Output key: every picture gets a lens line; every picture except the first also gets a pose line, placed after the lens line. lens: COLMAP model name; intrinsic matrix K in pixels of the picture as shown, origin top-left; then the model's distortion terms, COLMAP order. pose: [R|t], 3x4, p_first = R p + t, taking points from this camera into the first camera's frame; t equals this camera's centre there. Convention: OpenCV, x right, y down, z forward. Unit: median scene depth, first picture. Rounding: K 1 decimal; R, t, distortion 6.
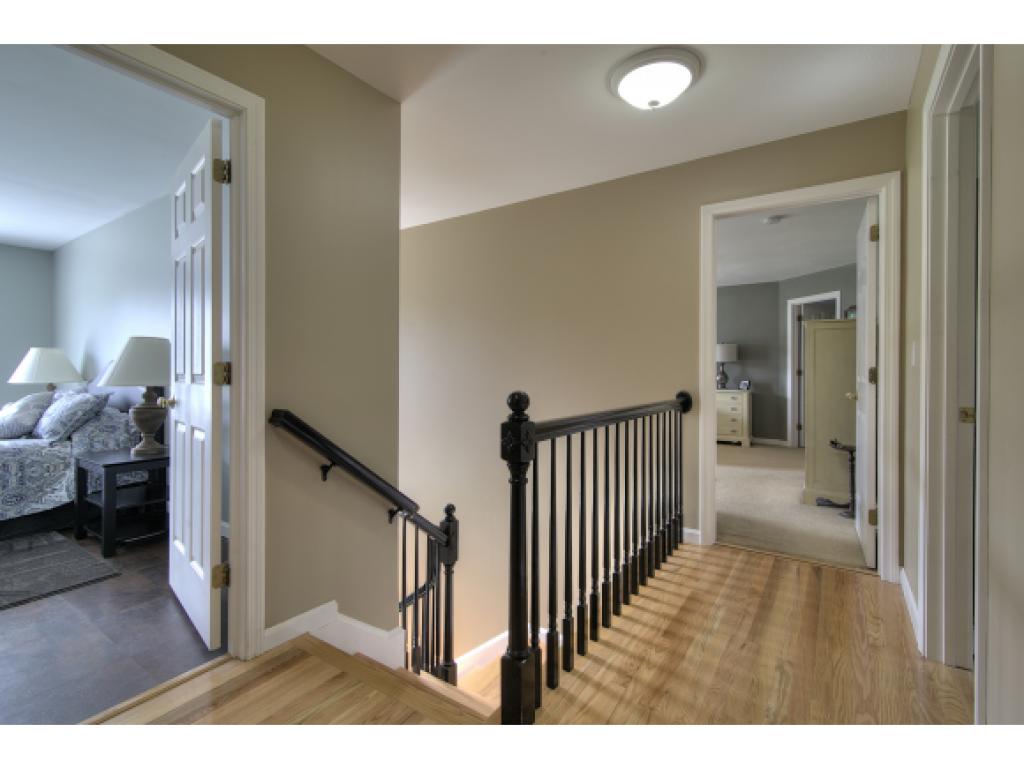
lens RADIAL K [[464.8, 0, 512.7], [0, 464.8, 384.9], [0, 0, 1]] dist [-0.002116, -0.000406]
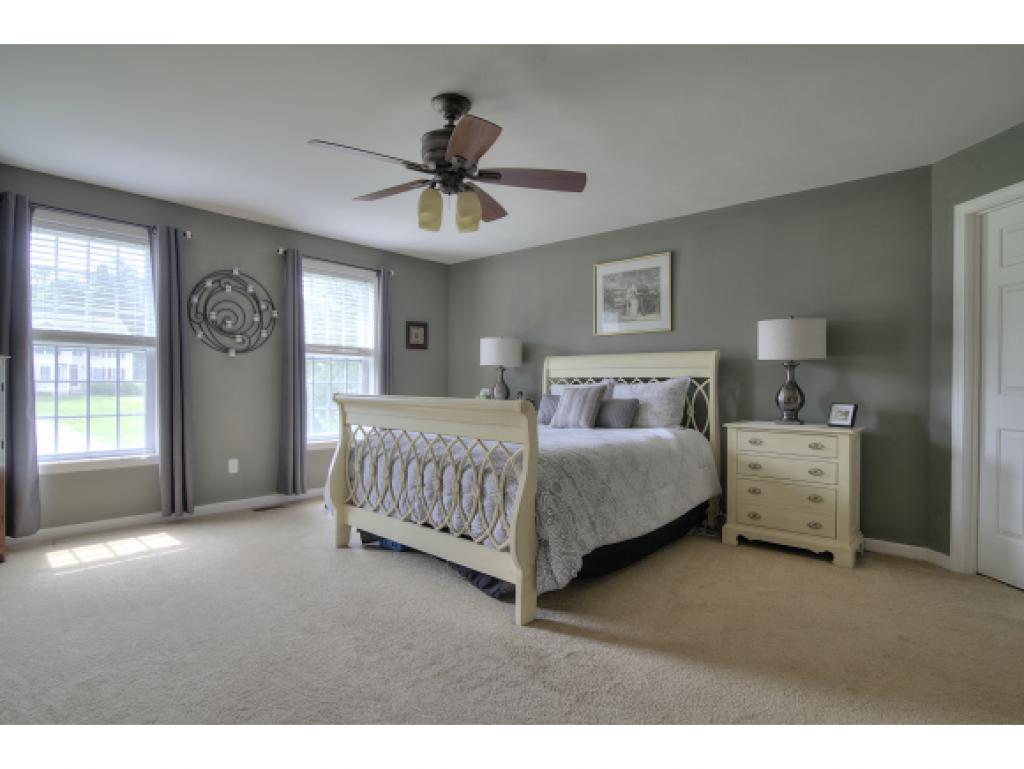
lens RADIAL K [[534.8, 0, 520.3], [0, 534.8, 384.8], [0, 0, 1]] dist [-0.017092, 0.002904]
pose [[0.989042, 0.007317, -0.147451, 0.389611], [-0.009353, 0.999870, -0.013122, -0.024935], [0.147336, 0.014357, 0.988982, 0.667337]]
